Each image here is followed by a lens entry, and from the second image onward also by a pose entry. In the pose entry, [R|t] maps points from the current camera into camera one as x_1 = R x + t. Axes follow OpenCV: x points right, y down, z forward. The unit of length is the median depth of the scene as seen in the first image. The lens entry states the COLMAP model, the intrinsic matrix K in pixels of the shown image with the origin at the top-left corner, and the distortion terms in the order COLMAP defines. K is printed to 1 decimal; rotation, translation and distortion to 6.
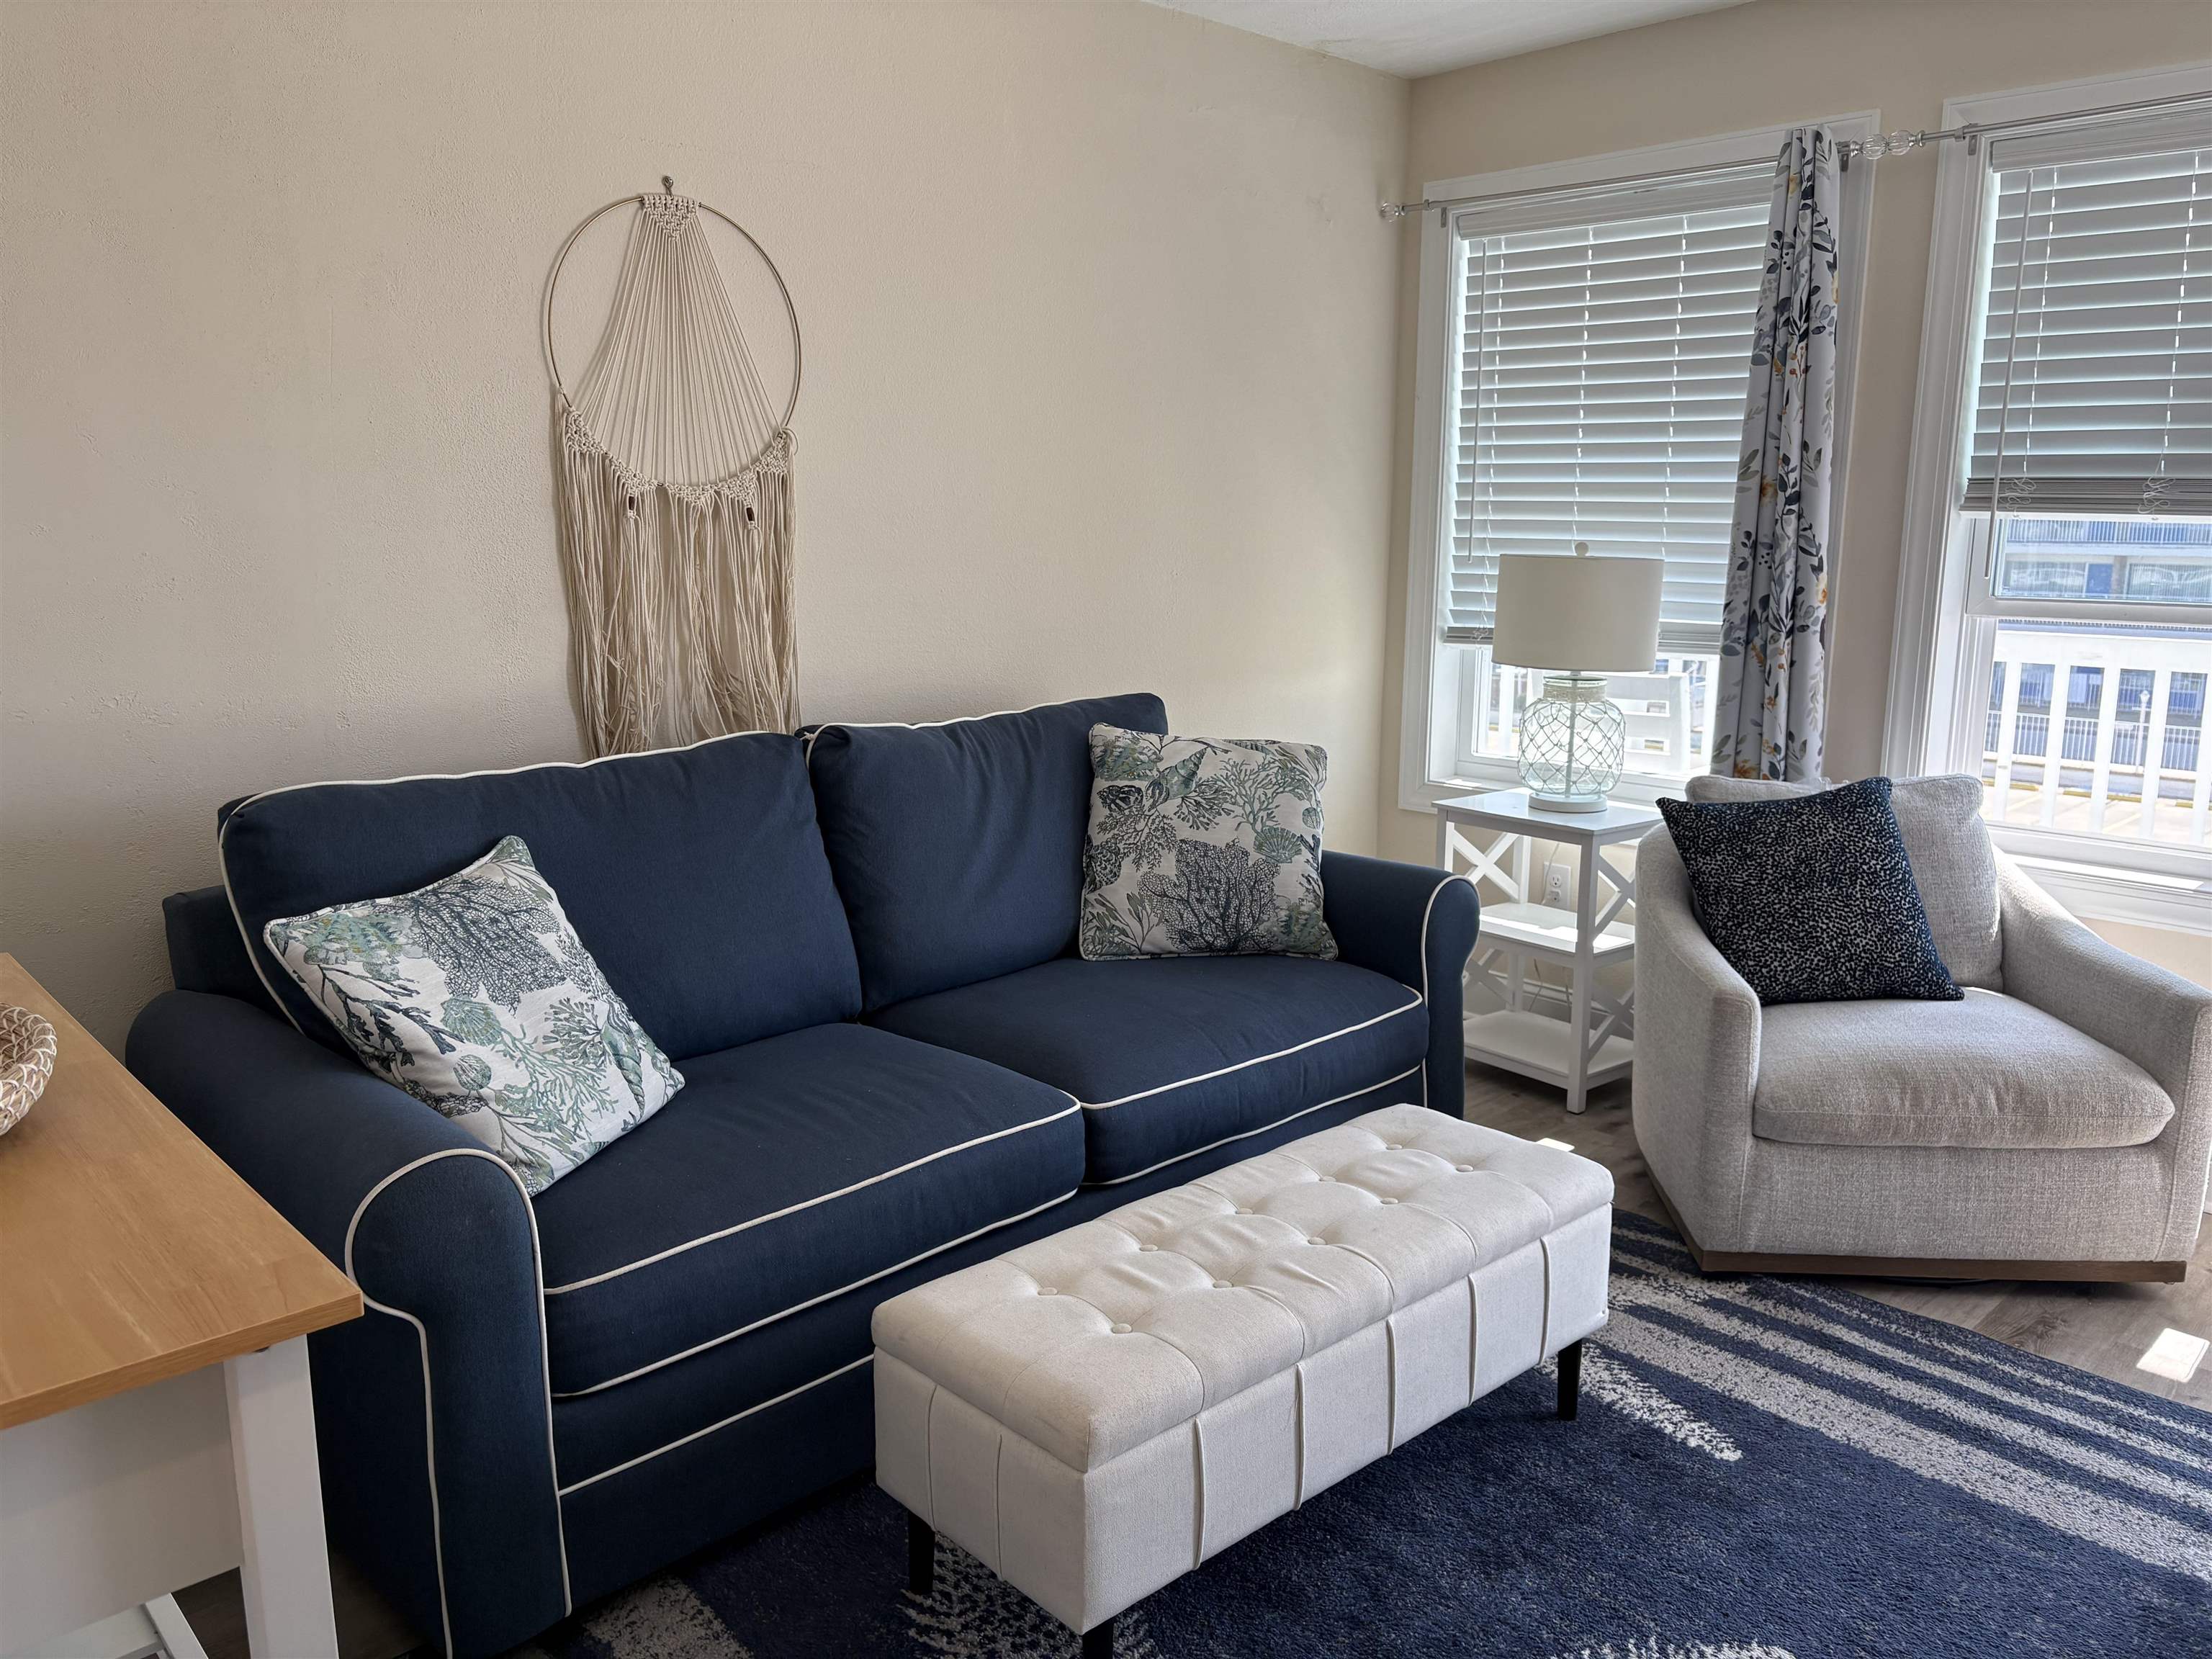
lens RADIAL K [[1647.5, 0, 1106.0], [0, 1647.5, 829.5], [0, 0, 1]] dist [0.005244, 0.007494]
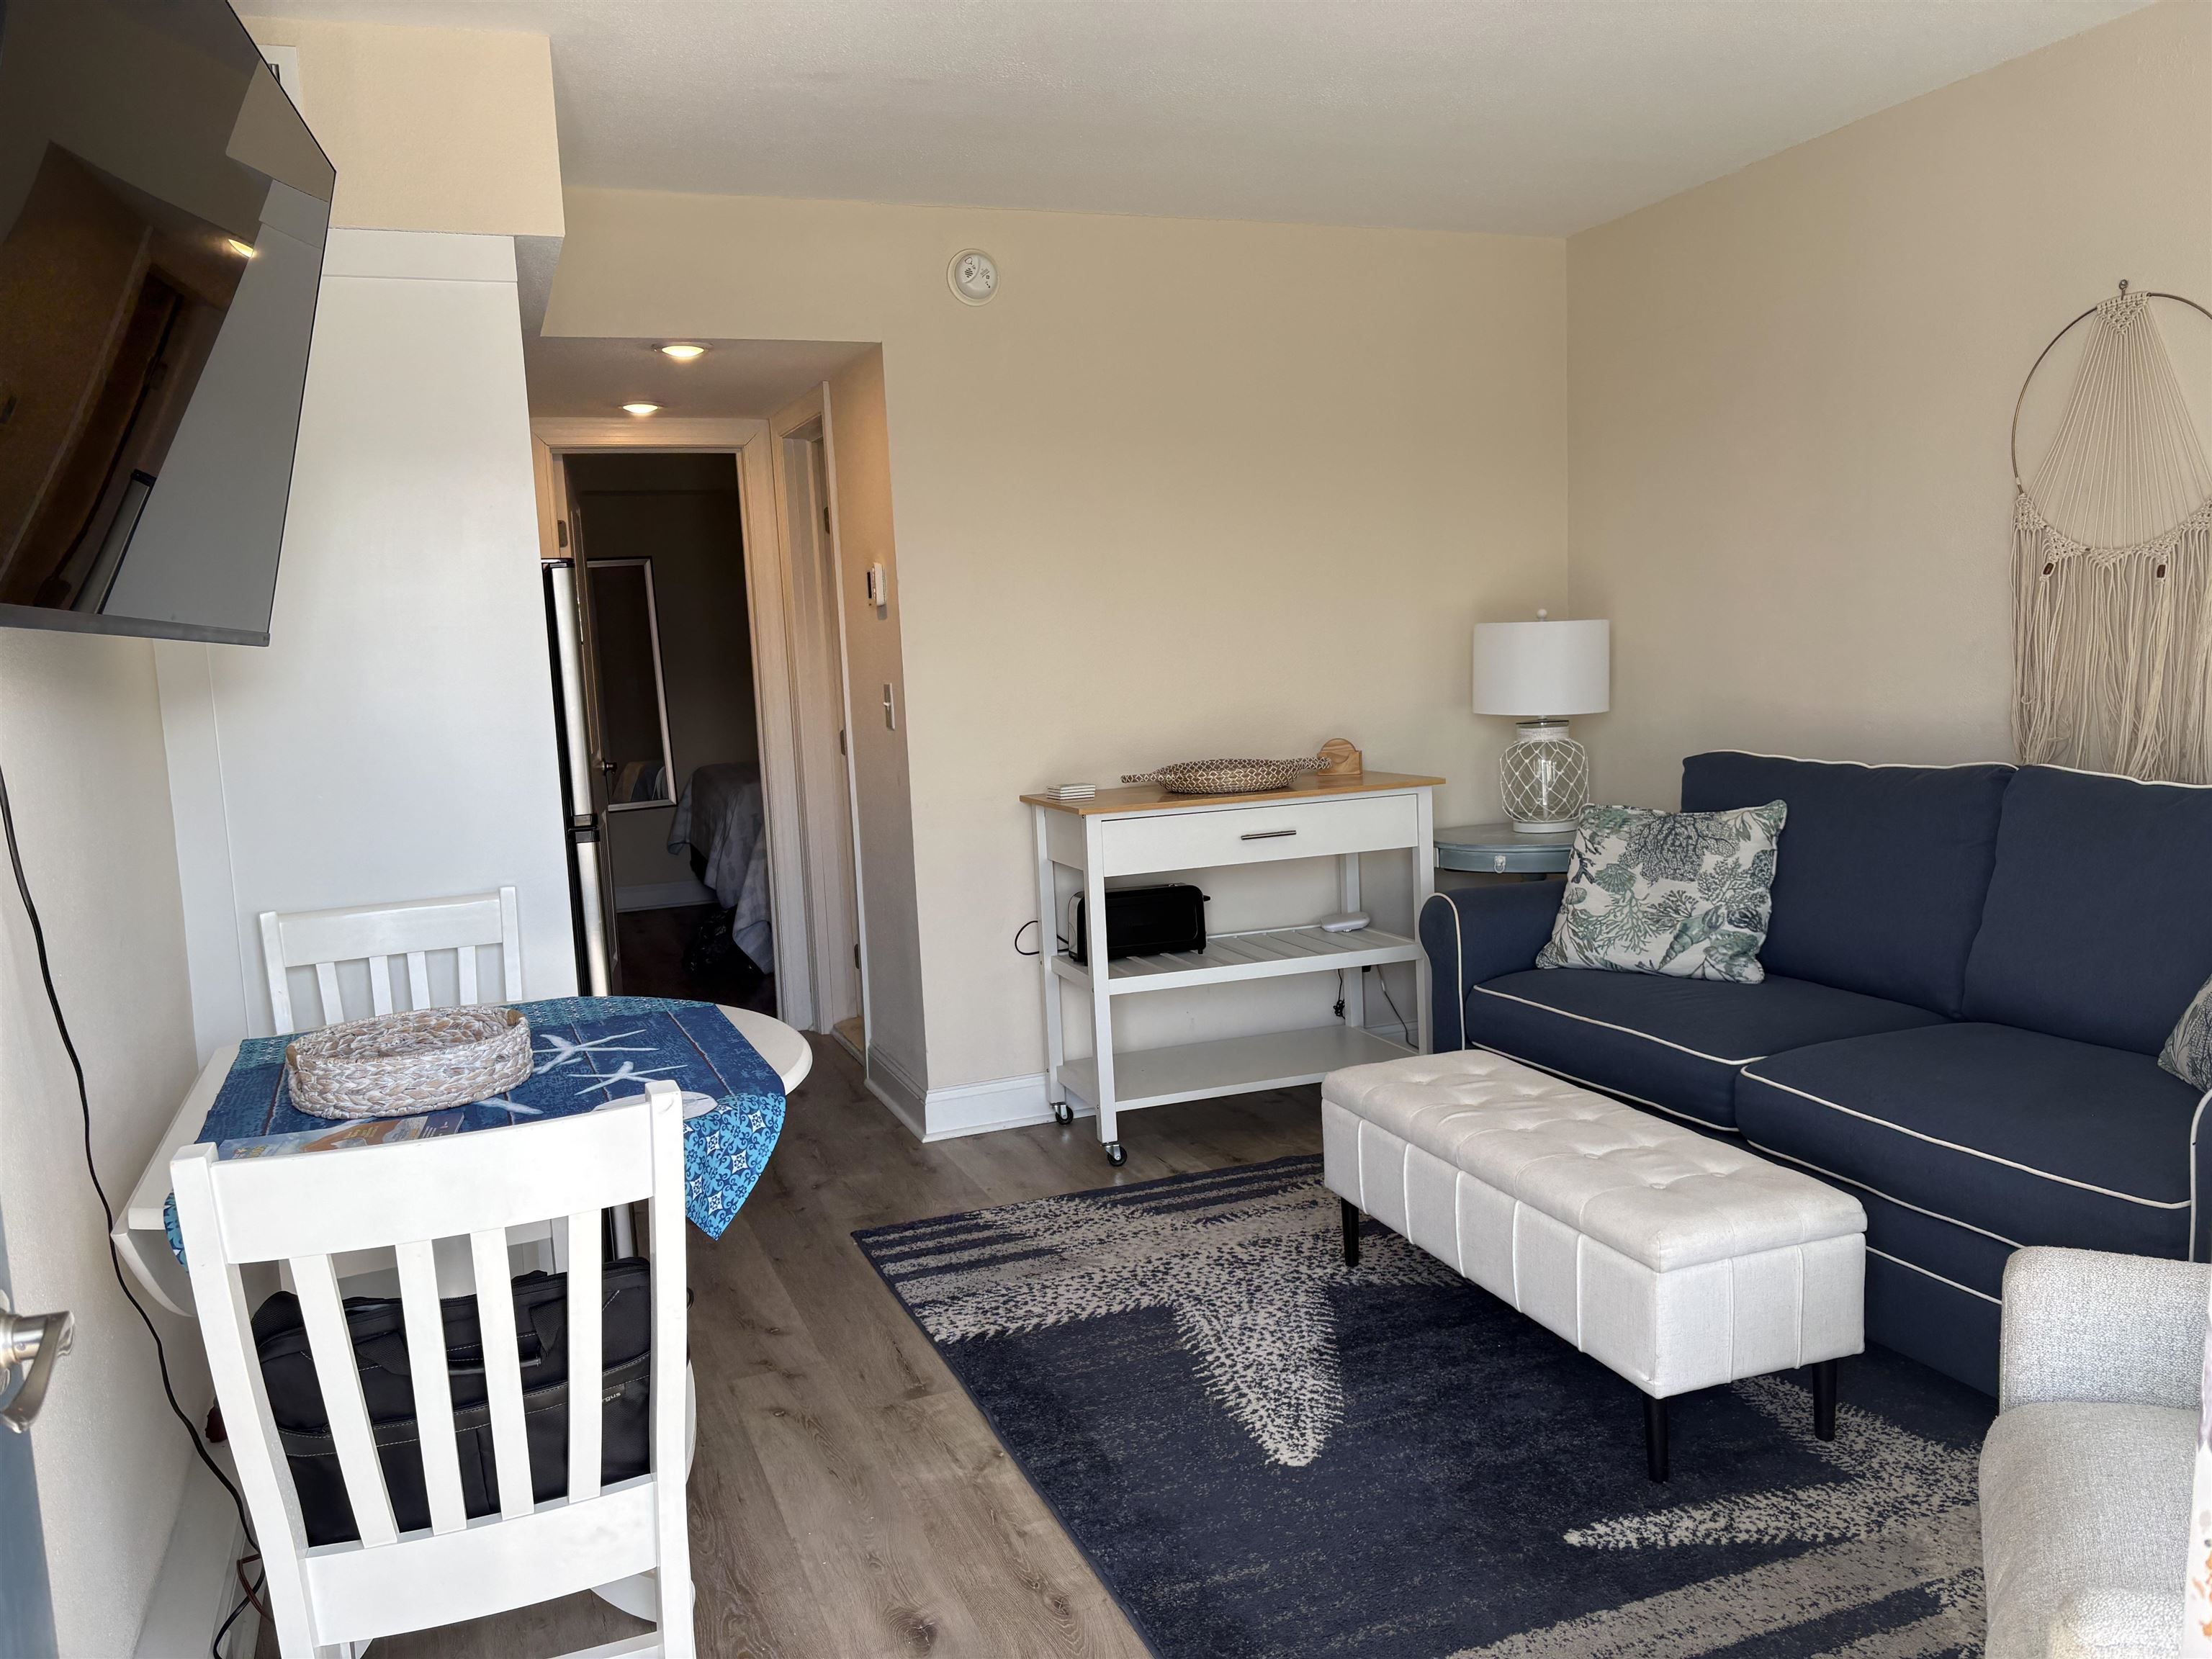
lens RADIAL K [[1686.8, 0, 1106.0], [0, 1686.8, 829.5], [0, 0, 1]] dist [0.006501, 0.003661]
pose [[-0.390055, 0.125260, -0.912232, 1.126634], [-0.123858, 0.974563, 0.186778, -0.158205], [0.912424, 0.185841, -0.364618, 0.859528]]
